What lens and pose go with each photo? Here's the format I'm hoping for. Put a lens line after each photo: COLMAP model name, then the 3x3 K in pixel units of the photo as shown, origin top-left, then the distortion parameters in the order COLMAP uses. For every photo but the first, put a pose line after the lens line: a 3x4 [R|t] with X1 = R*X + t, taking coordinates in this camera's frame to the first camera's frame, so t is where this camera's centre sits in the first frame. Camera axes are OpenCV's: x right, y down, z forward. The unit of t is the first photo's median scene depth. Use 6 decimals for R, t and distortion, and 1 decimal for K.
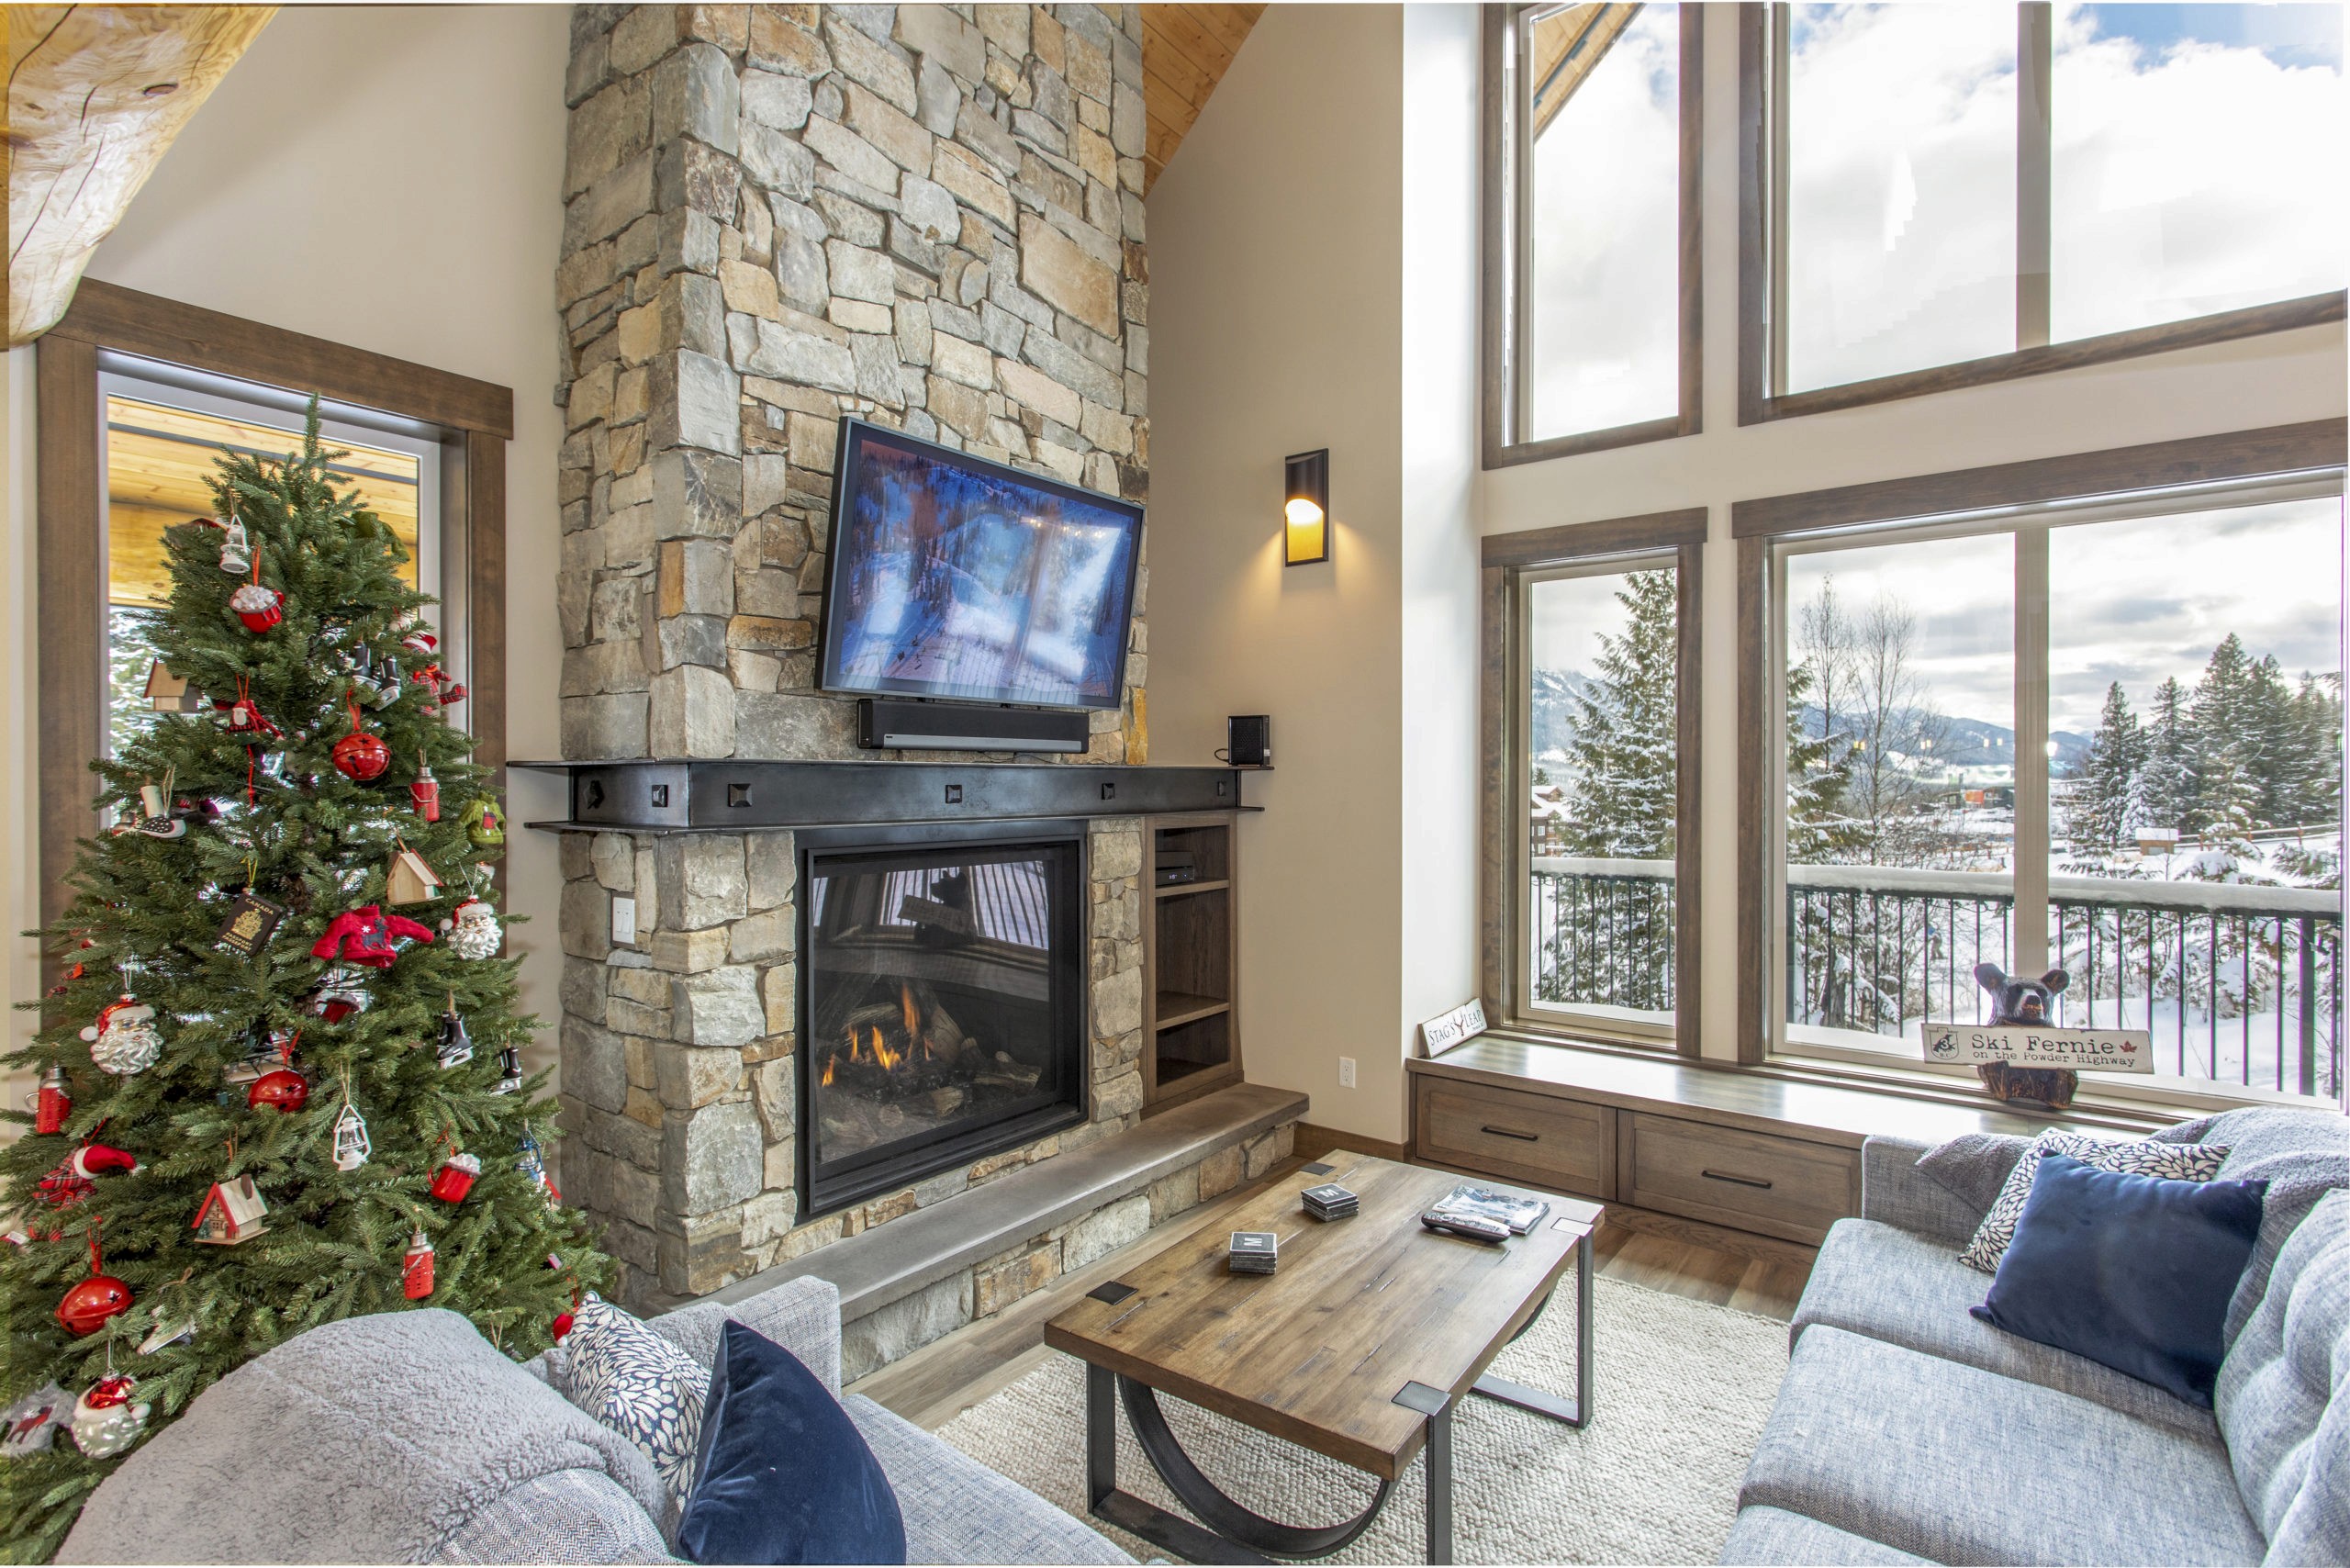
lens RADIAL K [[1098.8, 0, 1174.9], [0, 1098.8, 788.9], [0, 0, 1]] dist [-0.000998, 0.000848]
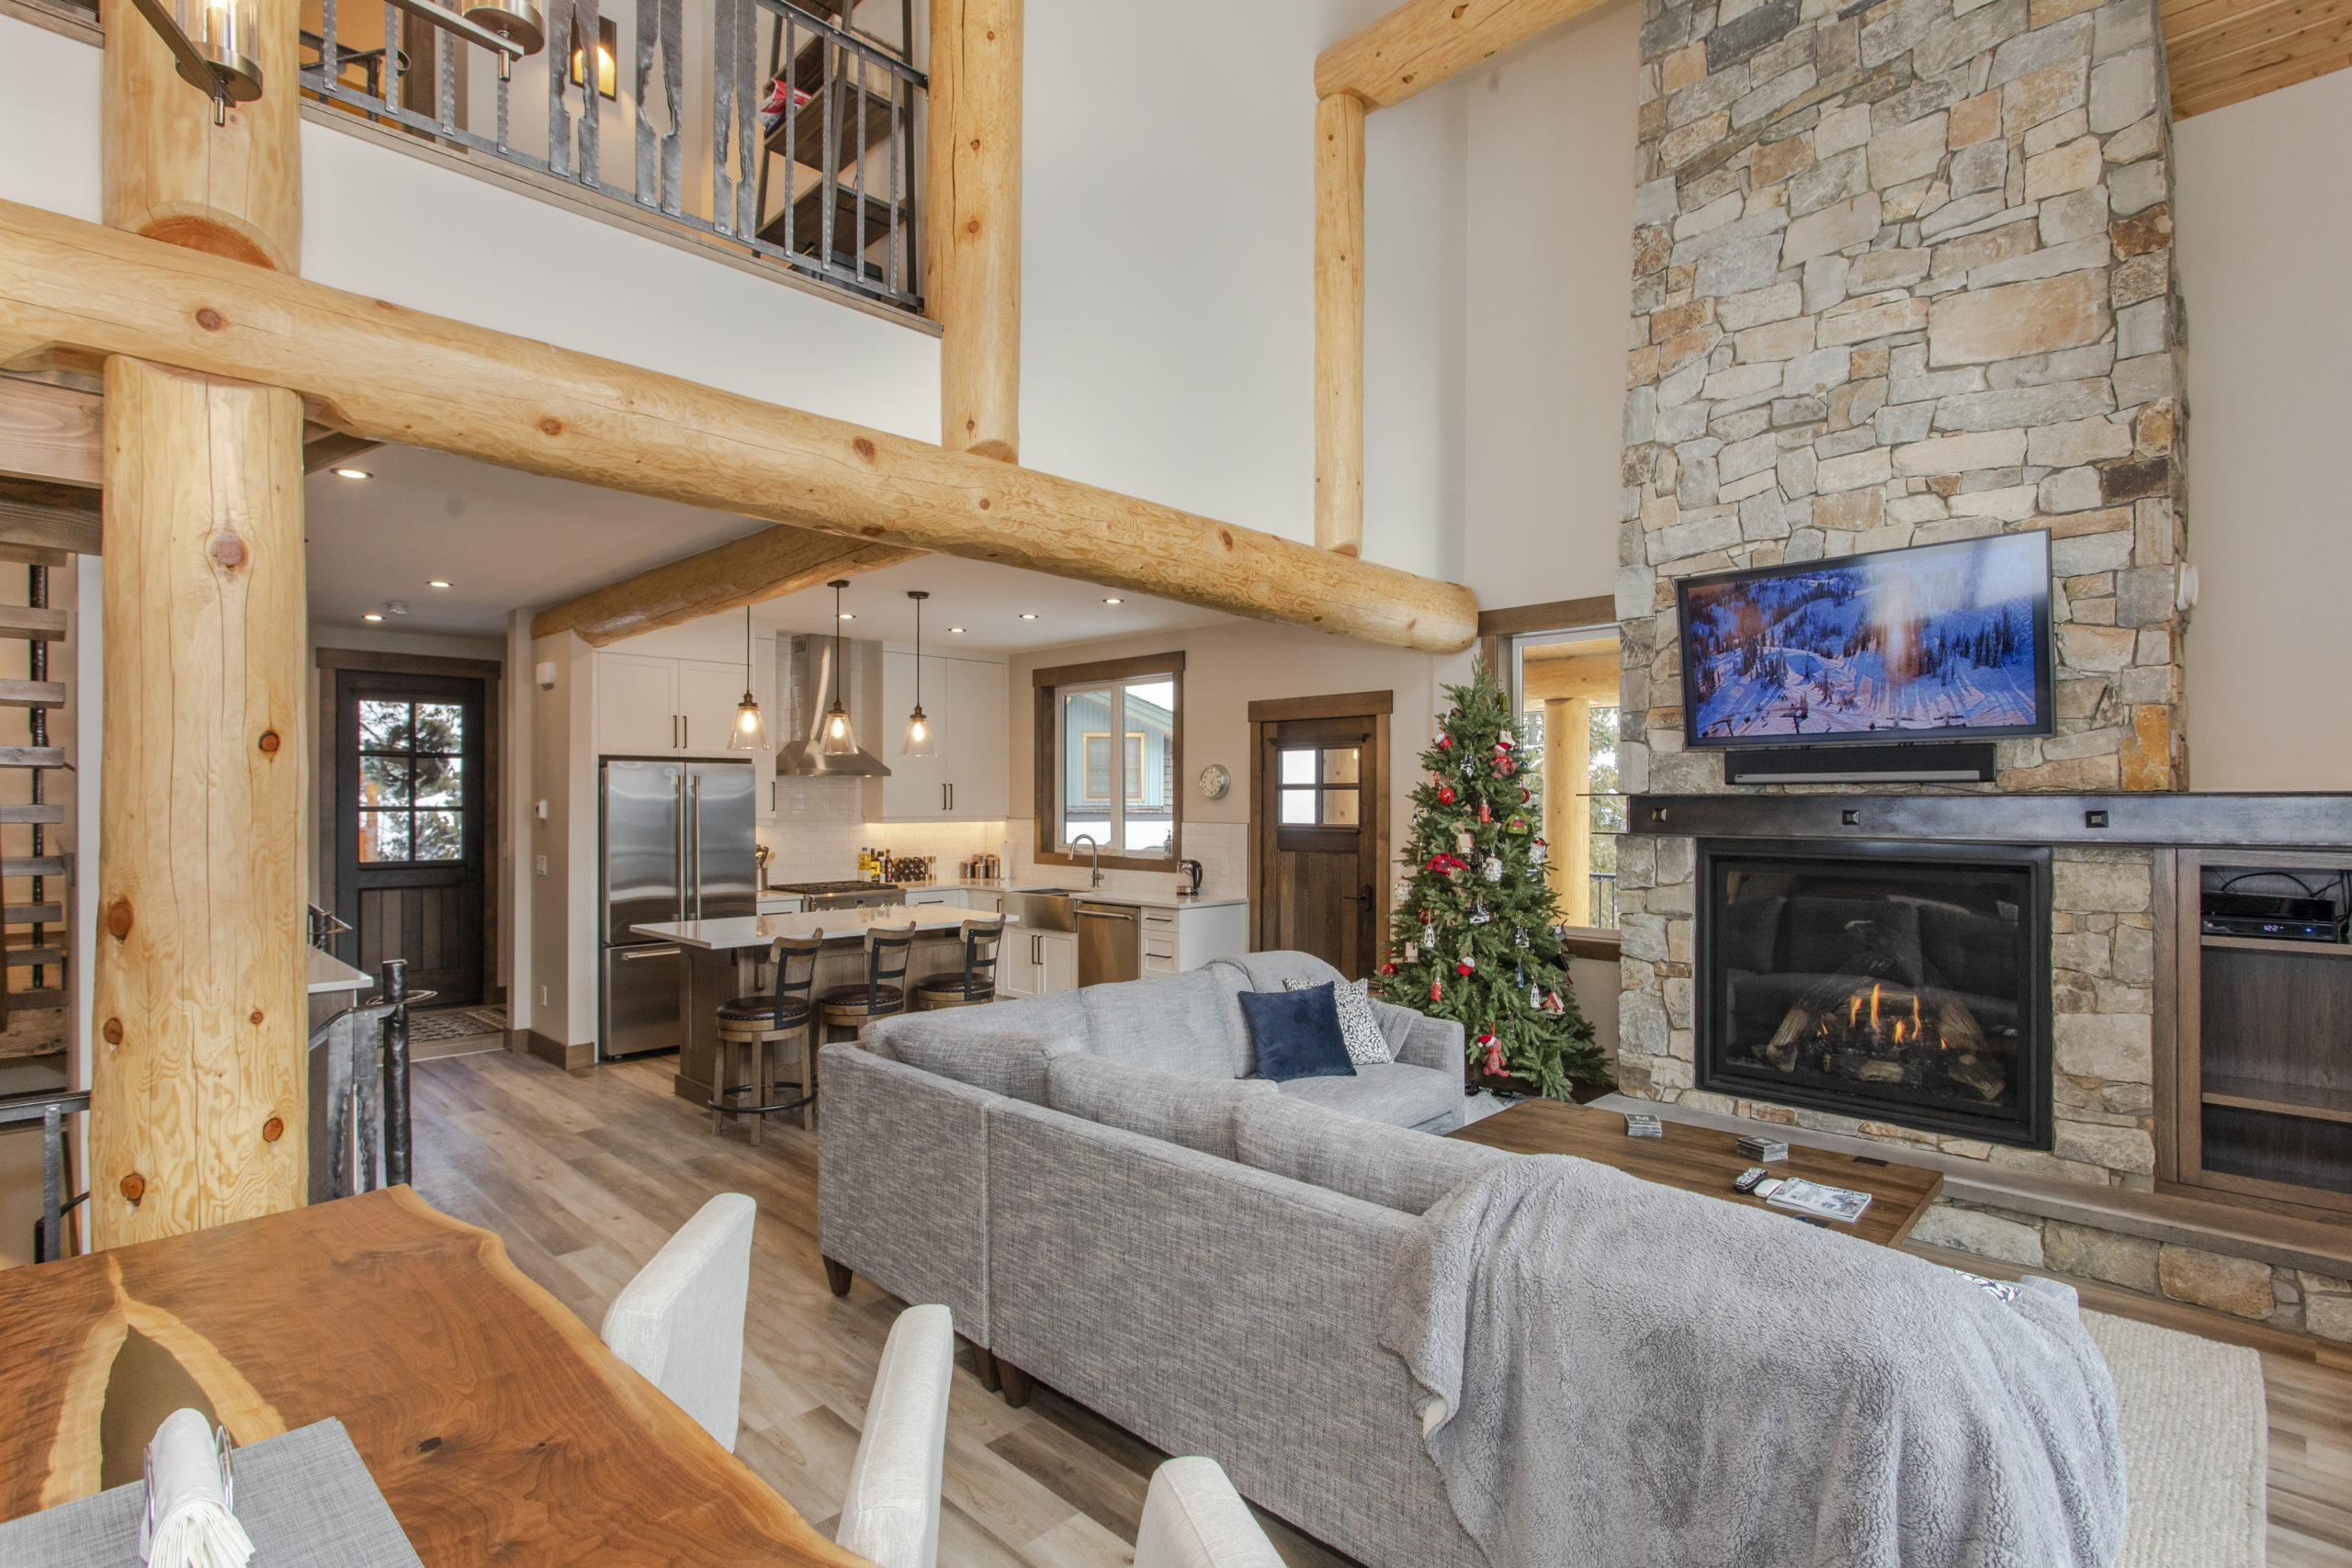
lens RADIAL K [[1099.6, 0, 1183.3], [0, 1099.6, 792.6], [0, 0, 1]] dist [-0.000998, 0.000848]
pose [[-0.106610, -0.004161, -0.994292, 1.235400], [-0.005403, 0.999979, -0.003605, -0.016142], [0.994286, 0.004988, -0.106631, 0.413127]]
